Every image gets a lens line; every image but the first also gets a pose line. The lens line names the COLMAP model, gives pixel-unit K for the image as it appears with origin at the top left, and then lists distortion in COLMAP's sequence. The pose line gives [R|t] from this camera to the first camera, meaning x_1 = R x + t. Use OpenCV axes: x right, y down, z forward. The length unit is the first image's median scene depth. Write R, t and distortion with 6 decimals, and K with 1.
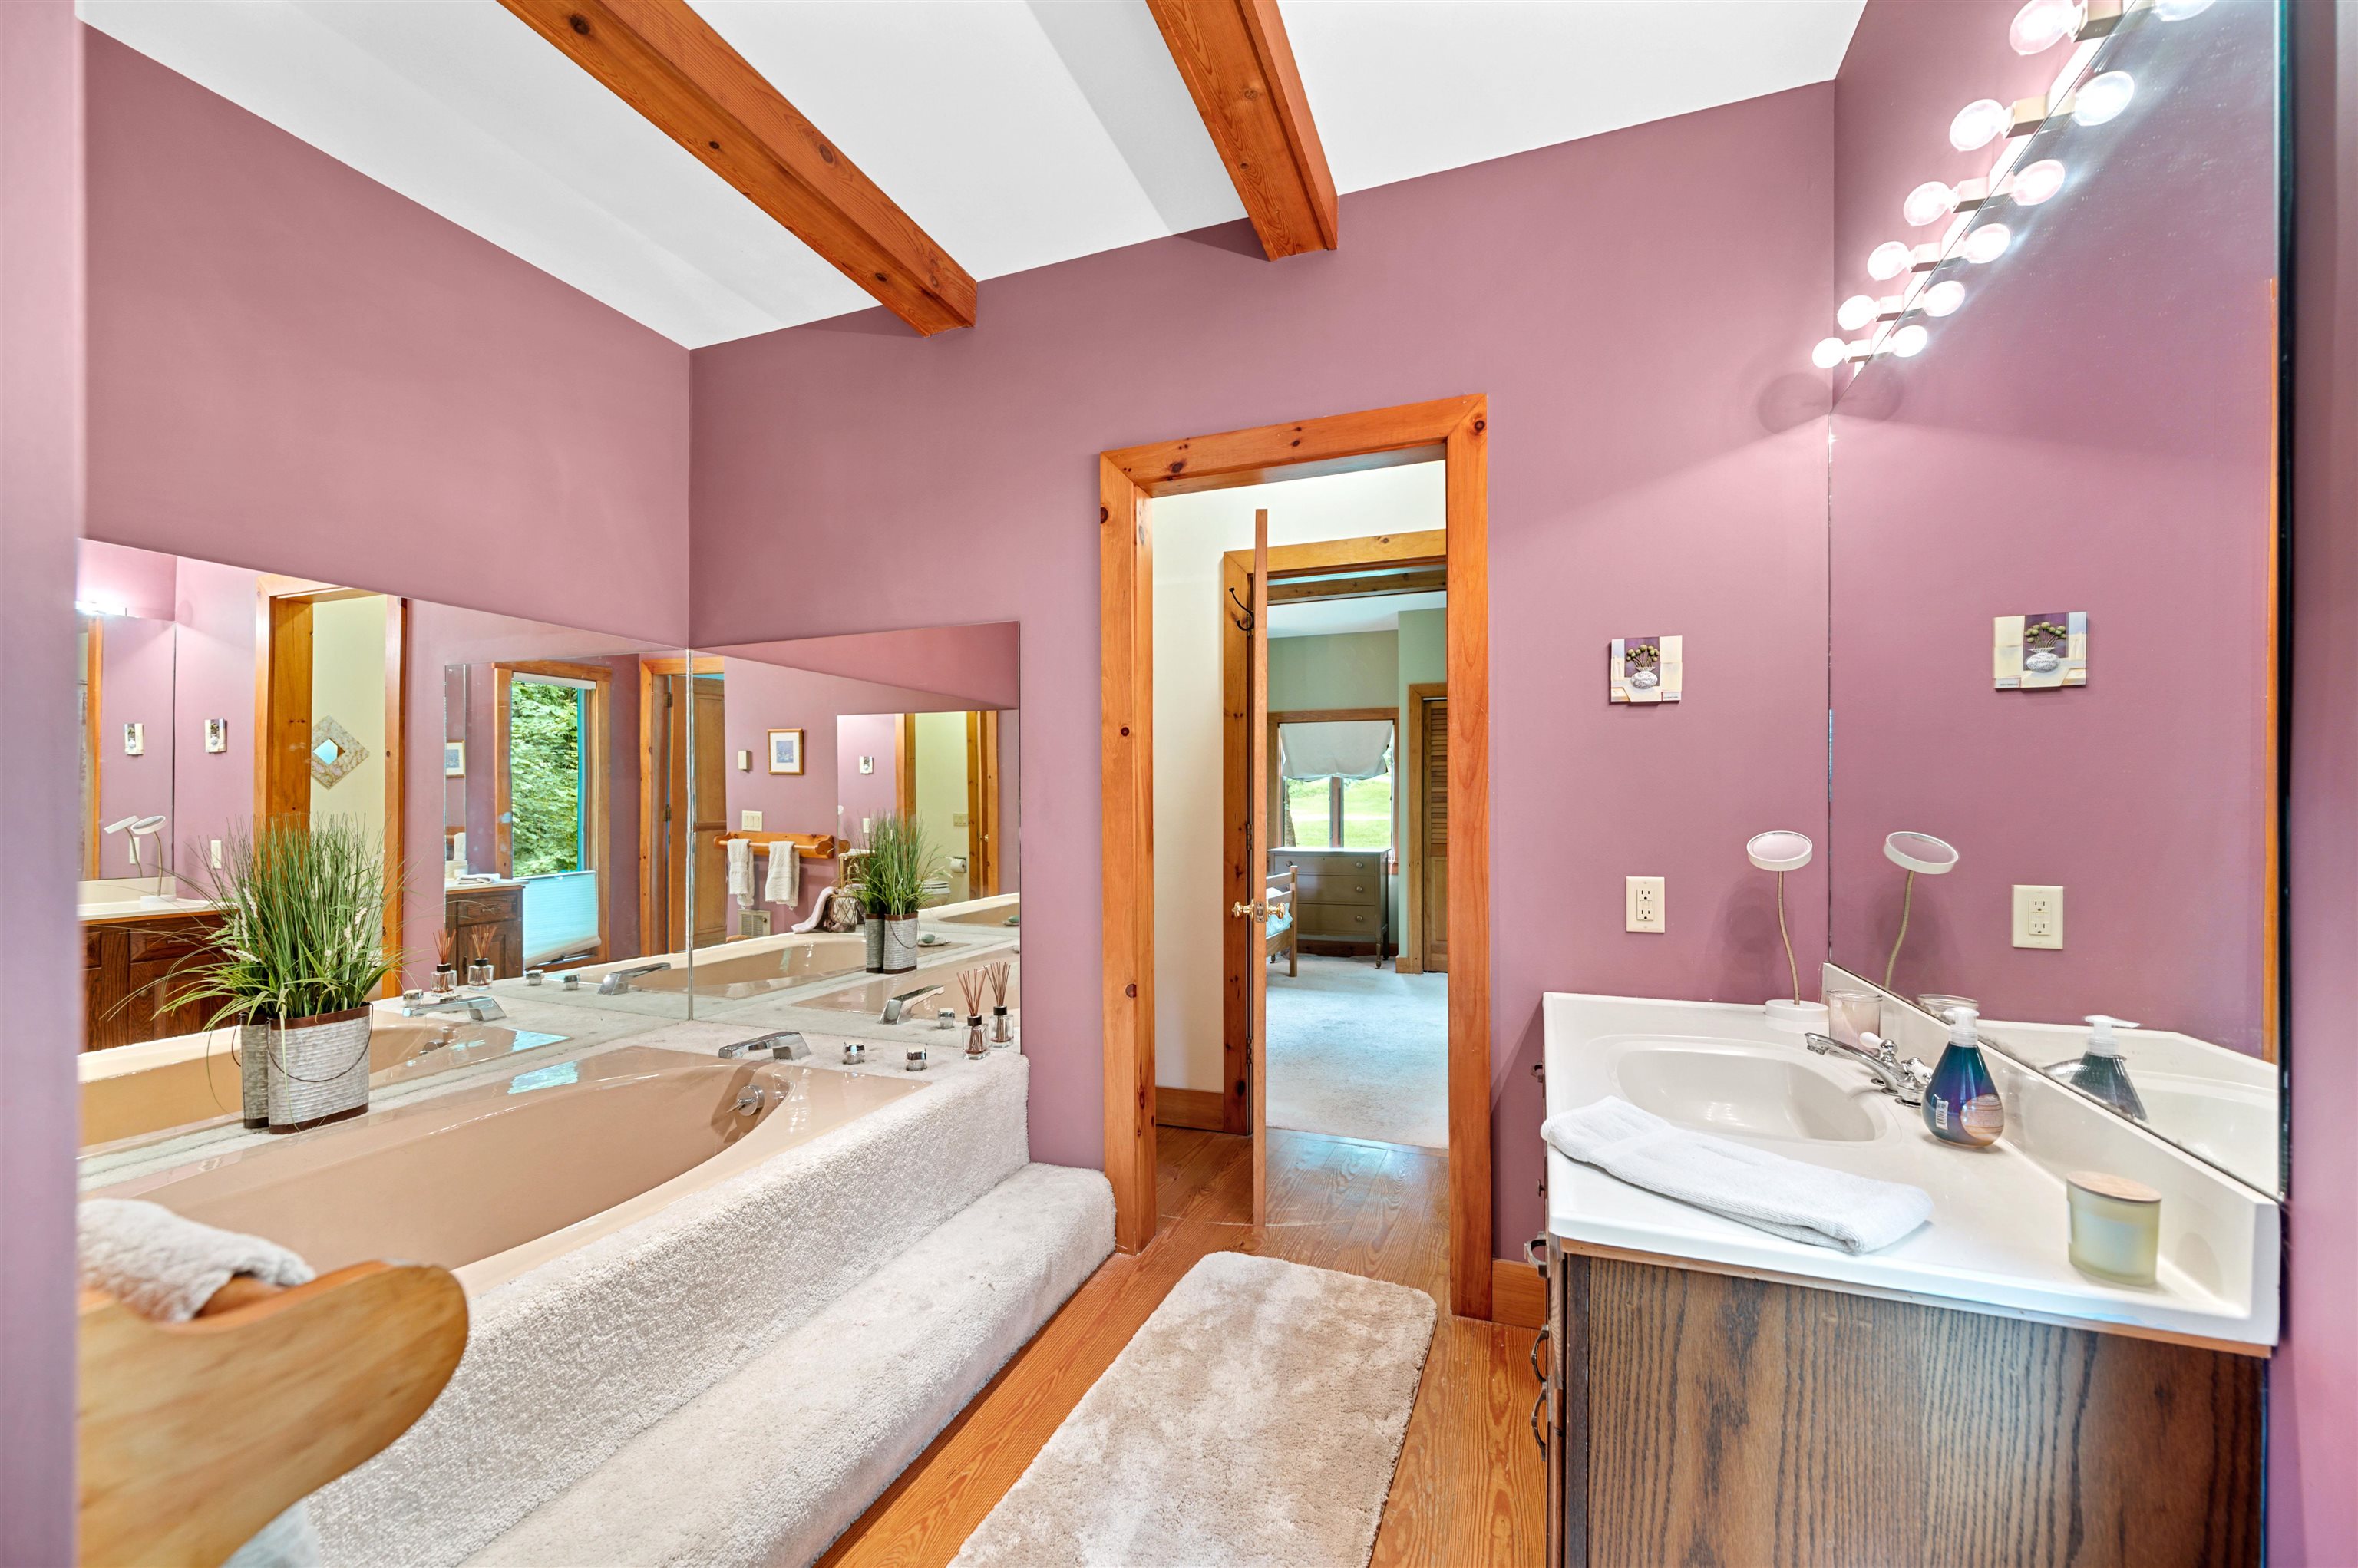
lens RADIAL K [[947.3, 0, 1182.0], [0, 947.3, 809.9], [0, 0, 1]] dist [-0.000619, -0.000012]
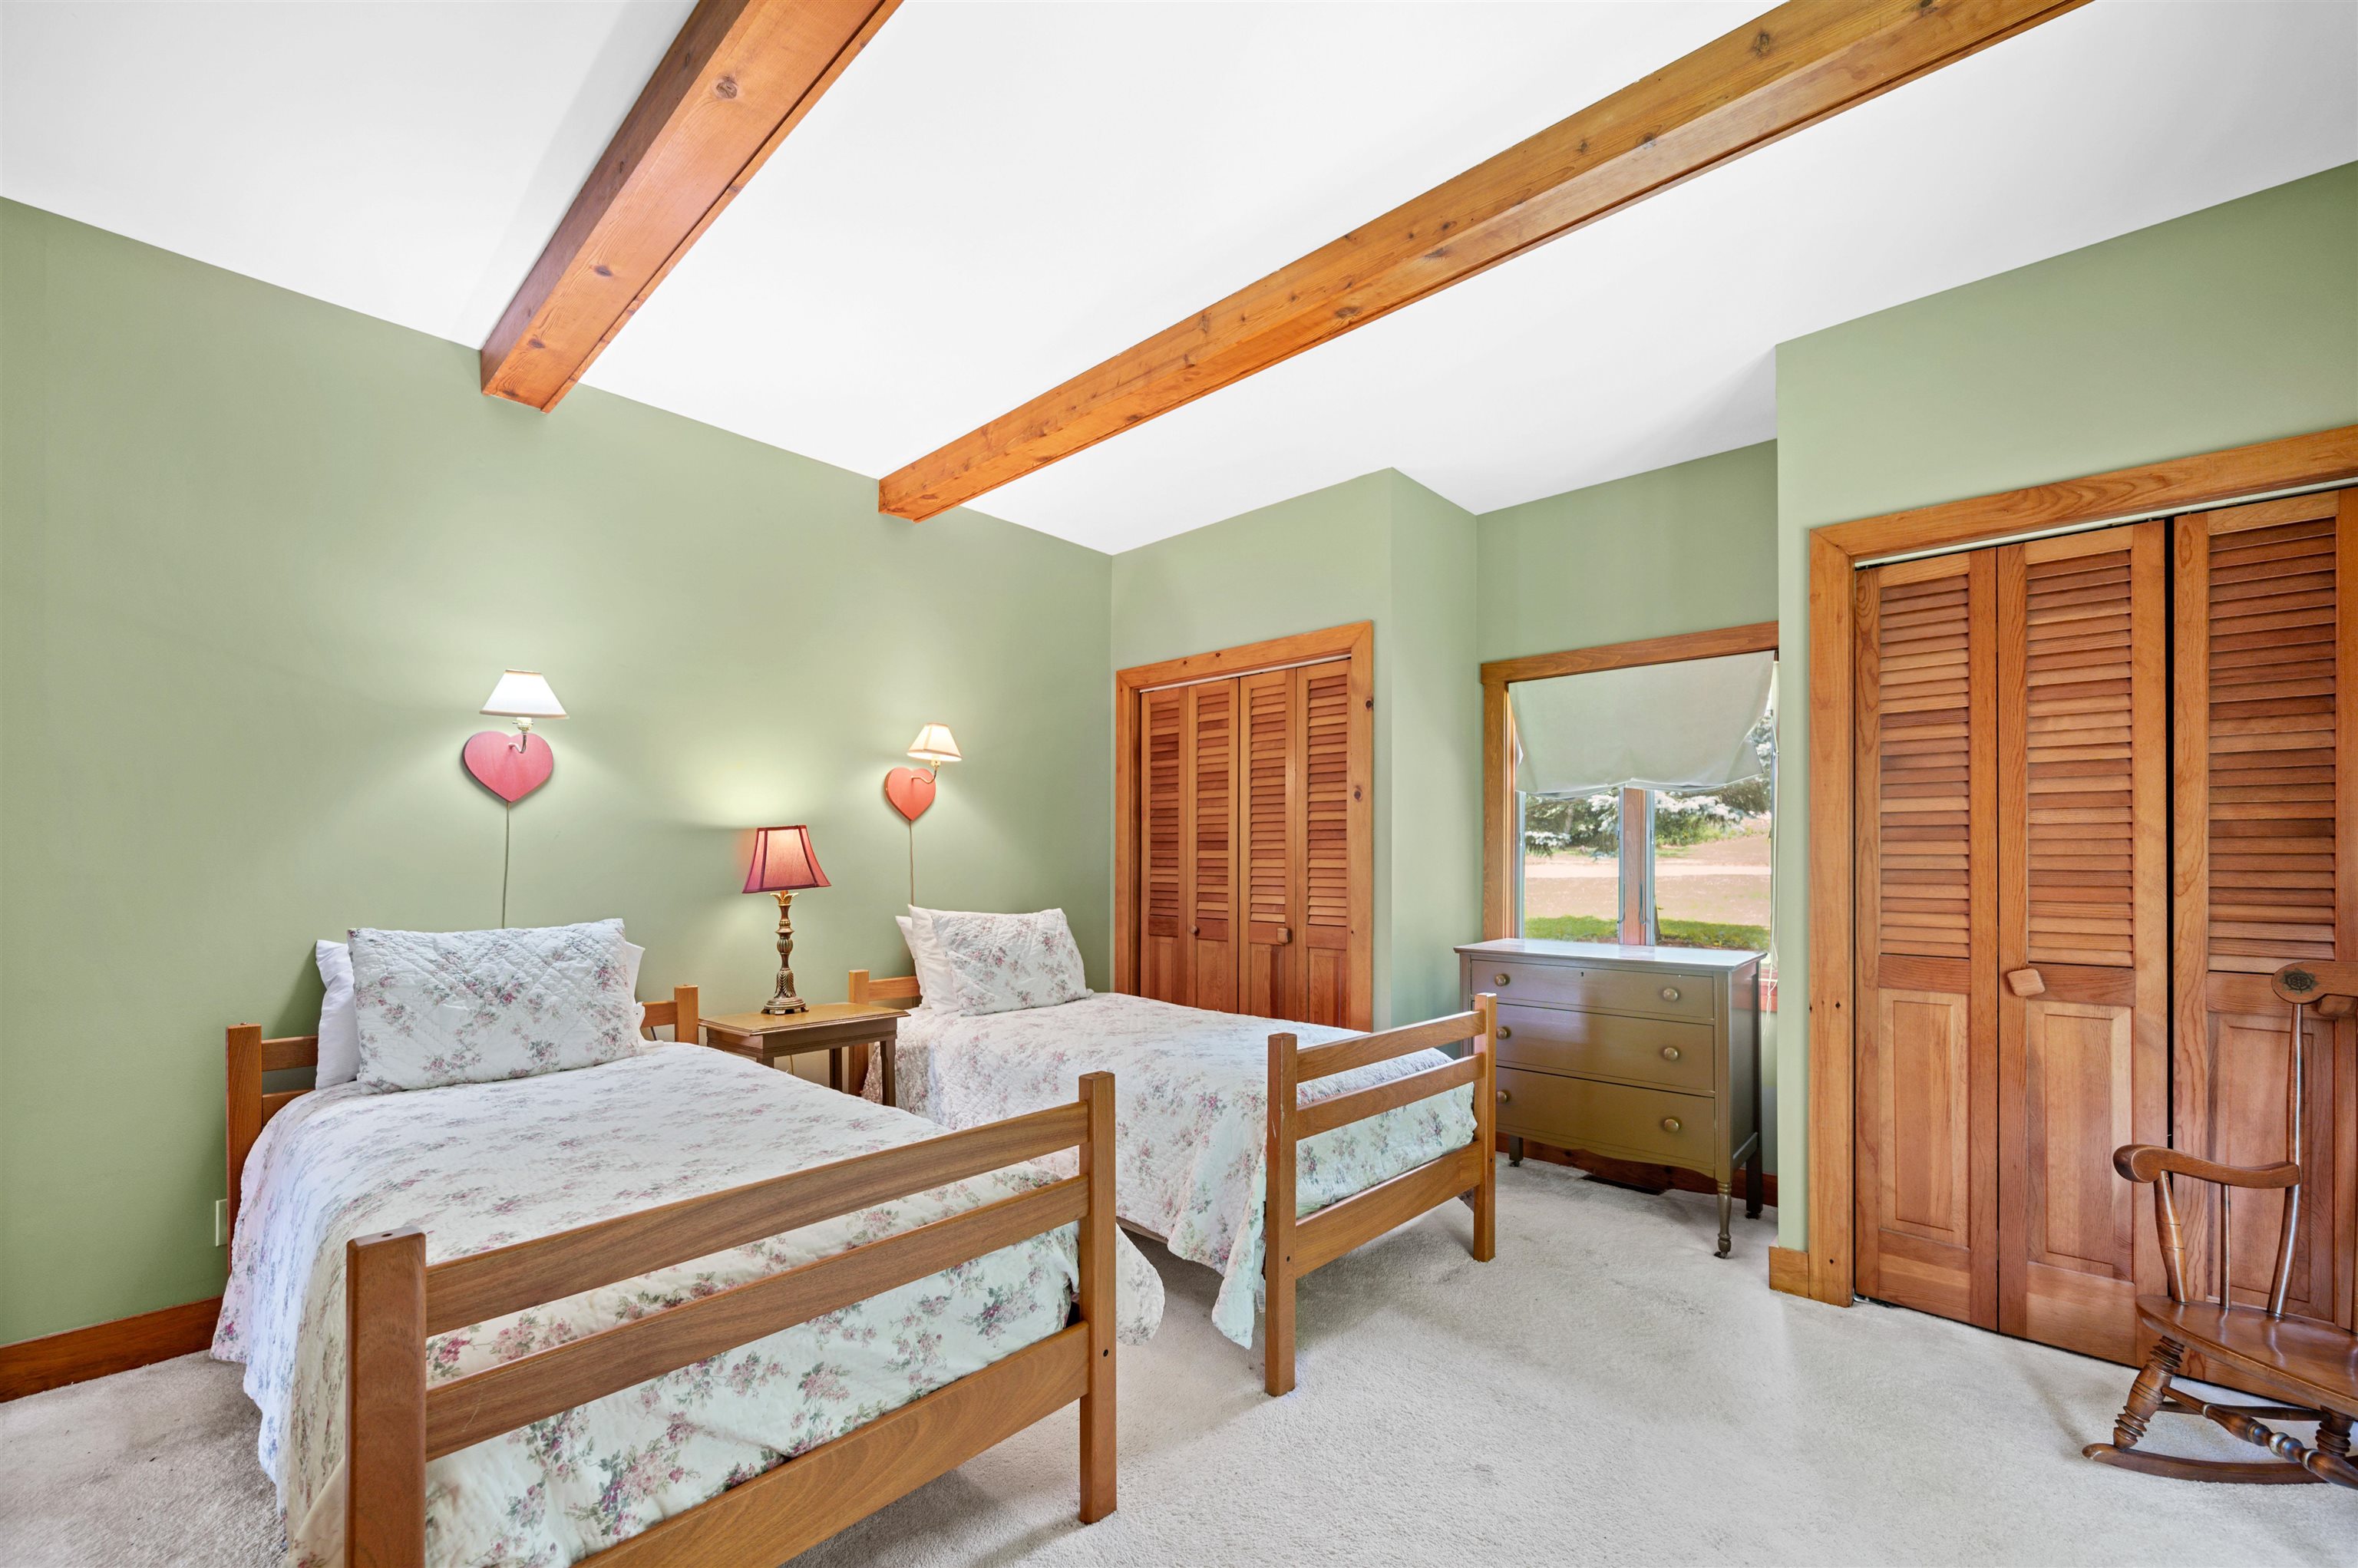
lens RADIAL K [[943.7, 0, 1184.3], [0, 943.7, 844.1], [0, 0, 1]] dist [-0.000680, -0.000034]
pose [[0.931582, -0.000937, -0.363531, 0.155237], [-0.000753, 0.999990, -0.004509, -0.006330], [0.363531, 0.004474, 0.931571, 0.601560]]
